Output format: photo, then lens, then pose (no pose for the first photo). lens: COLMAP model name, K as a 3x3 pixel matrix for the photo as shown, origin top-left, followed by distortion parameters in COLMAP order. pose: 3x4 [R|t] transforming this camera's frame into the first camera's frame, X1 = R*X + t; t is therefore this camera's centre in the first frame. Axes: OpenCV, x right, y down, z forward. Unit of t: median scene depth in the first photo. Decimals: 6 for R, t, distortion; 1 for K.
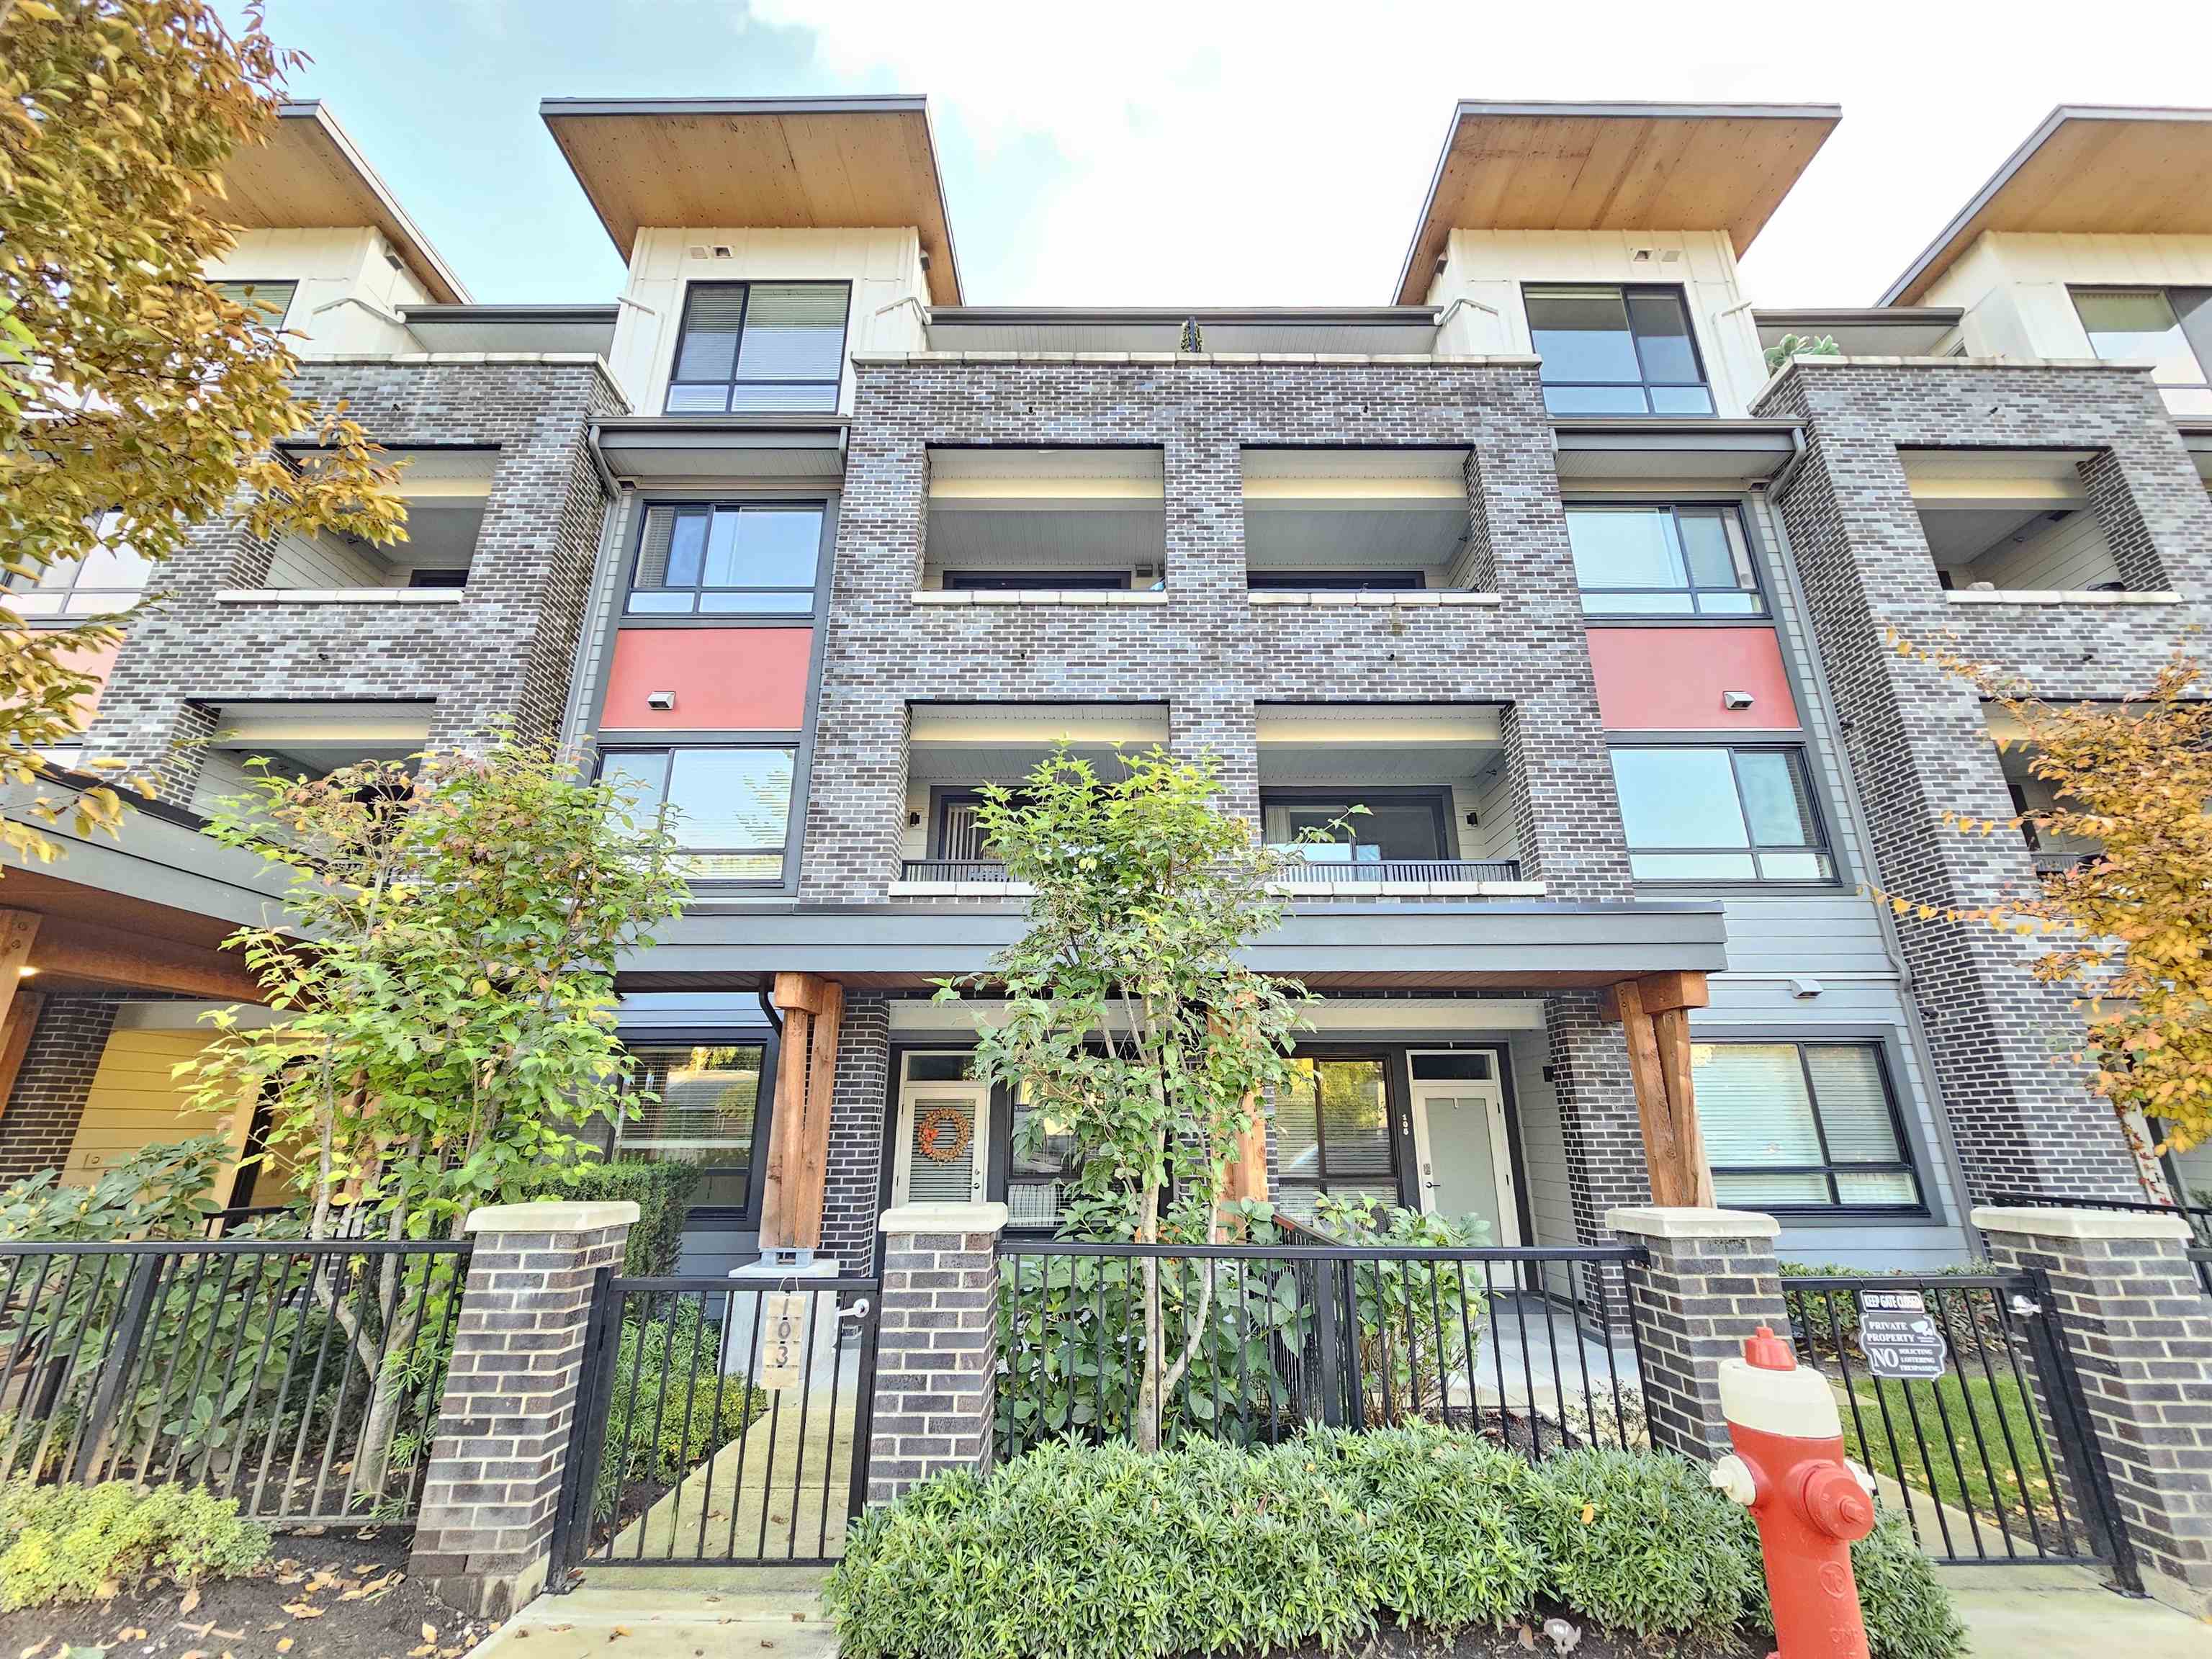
lens RADIAL K [[898.9, 0, 1108.8], [0, 898.9, 836.7], [0, 0, 1]] dist [-0.000121, -0.000969]
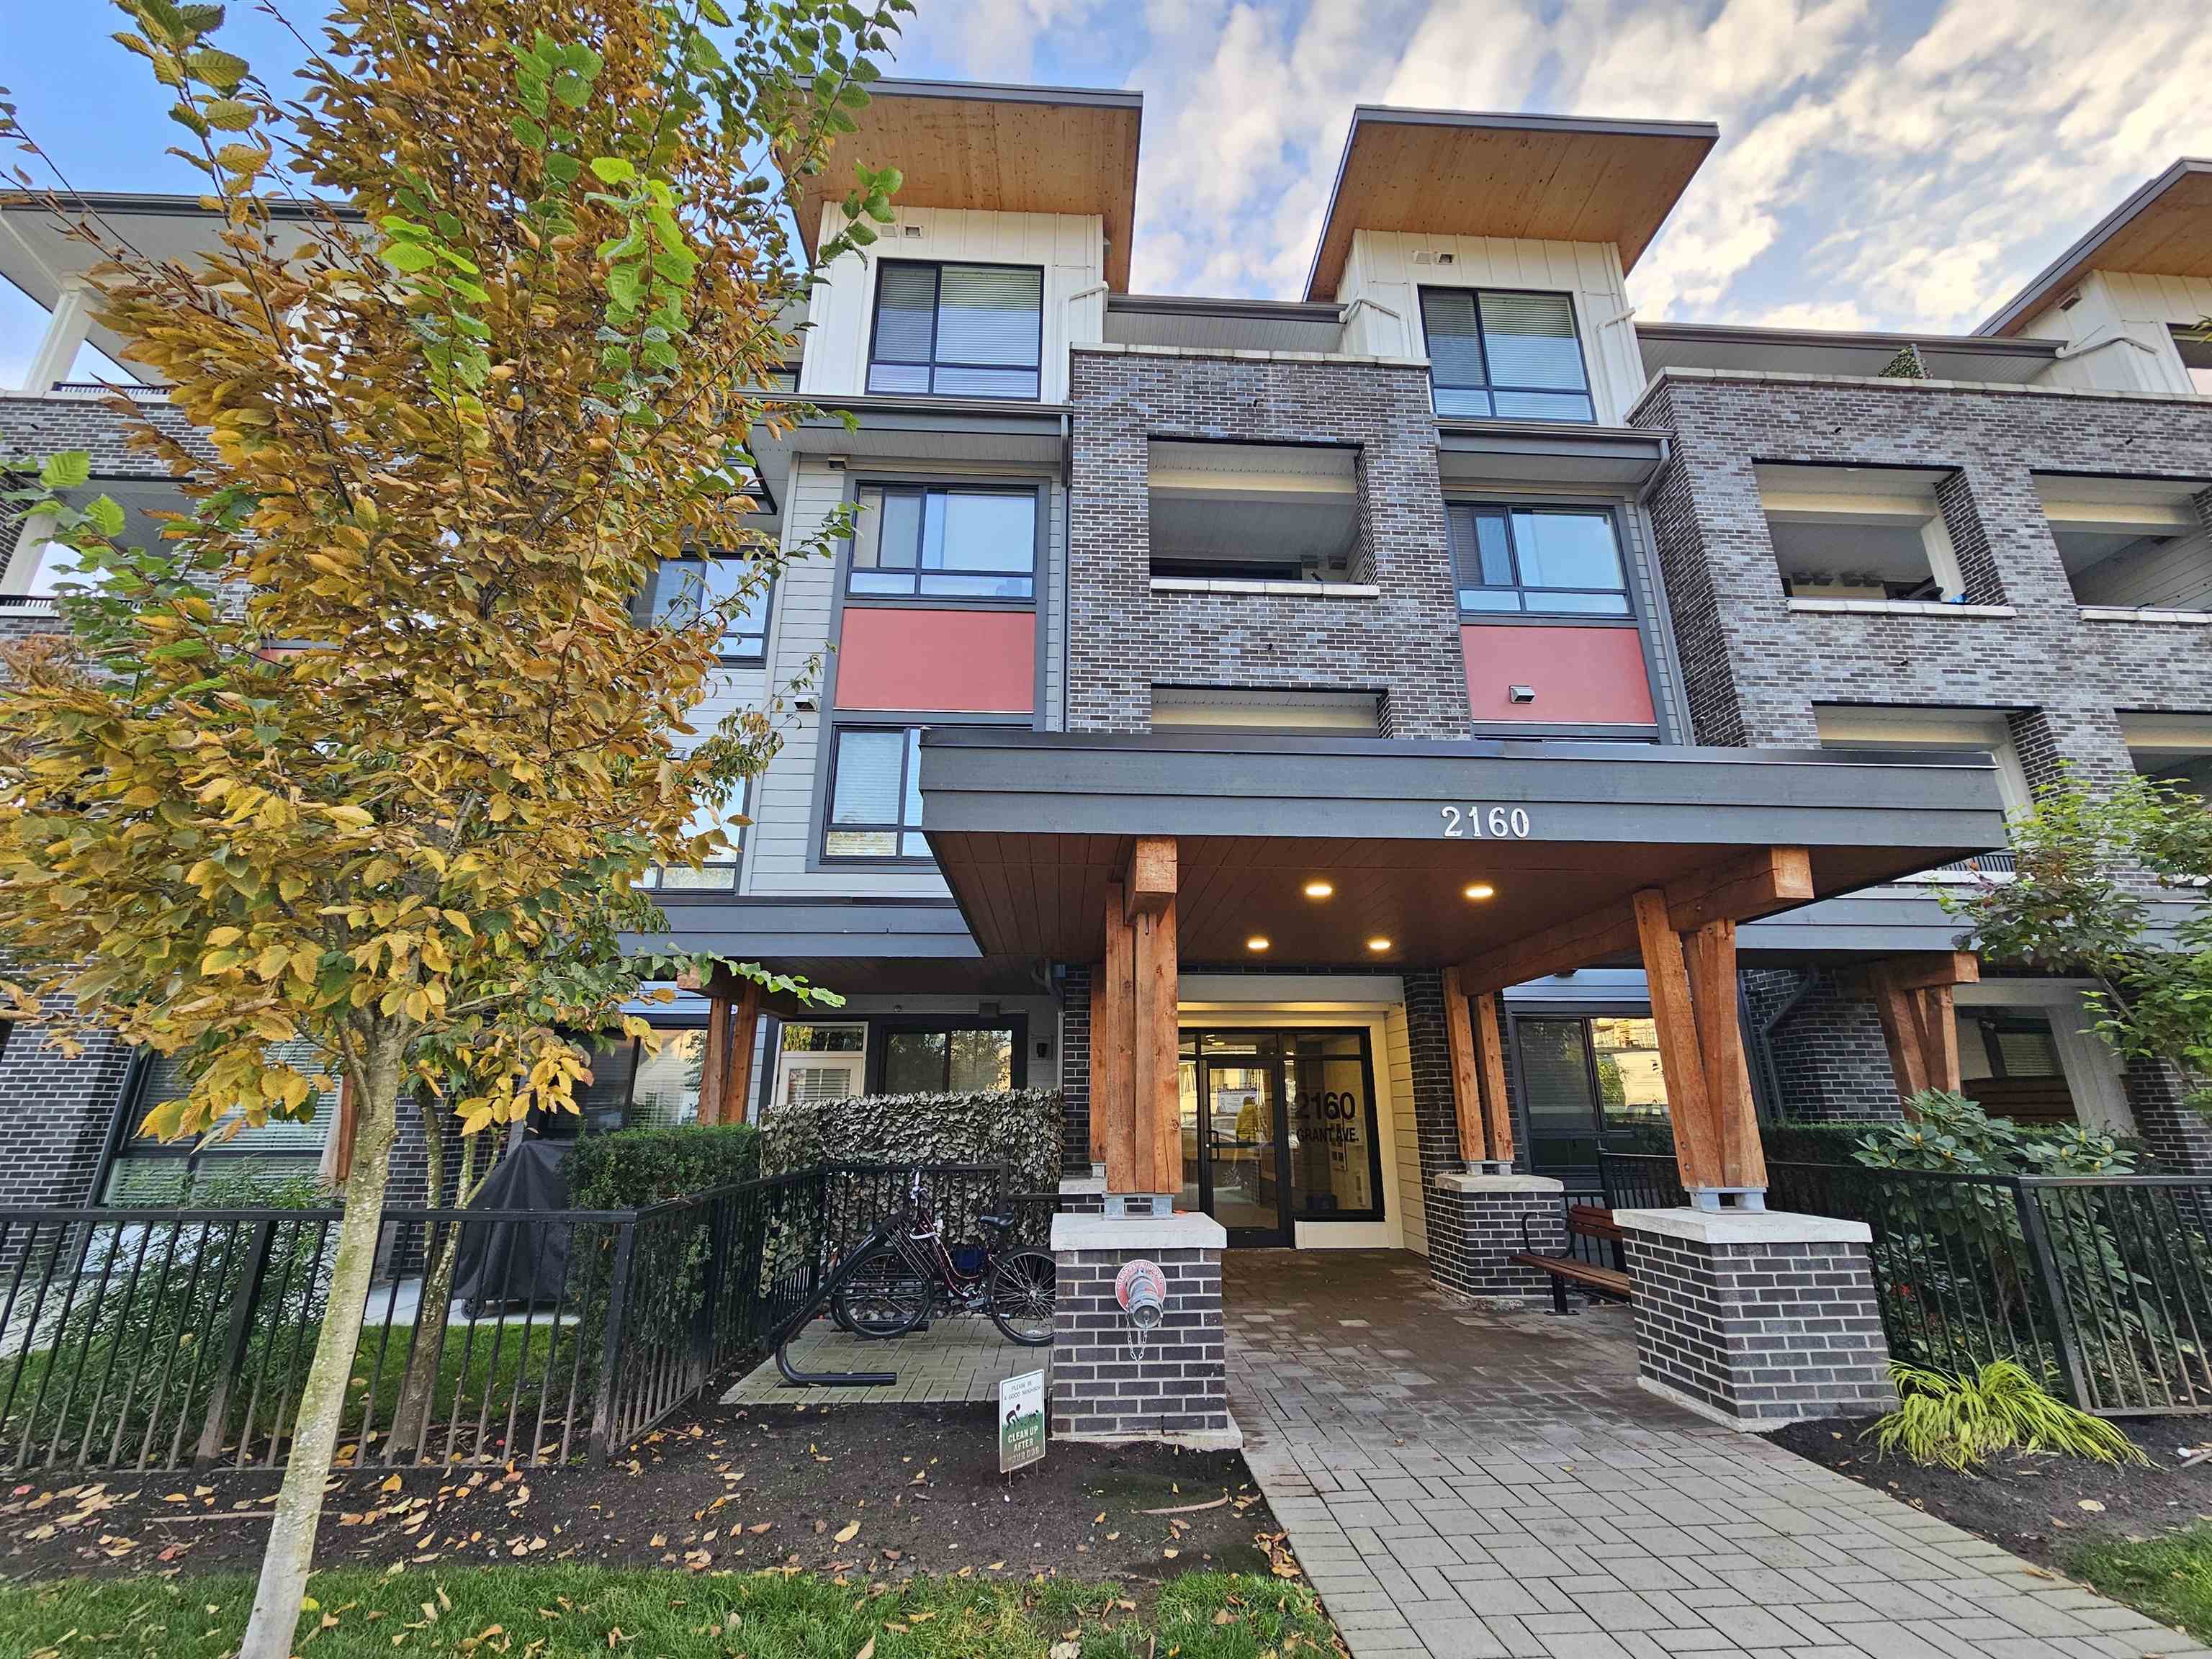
lens RADIAL K [[898.9, 0, 1112.9], [0, 898.9, 828.5], [0, 0, 1]] dist [-0.000121, -0.000969]
pose [[0.998510, 0.014957, 0.052477, -0.976213], [-0.015156, 0.999879, 0.003389, 0.007086], [-0.052420, -0.004179, 0.998616, -0.020196]]
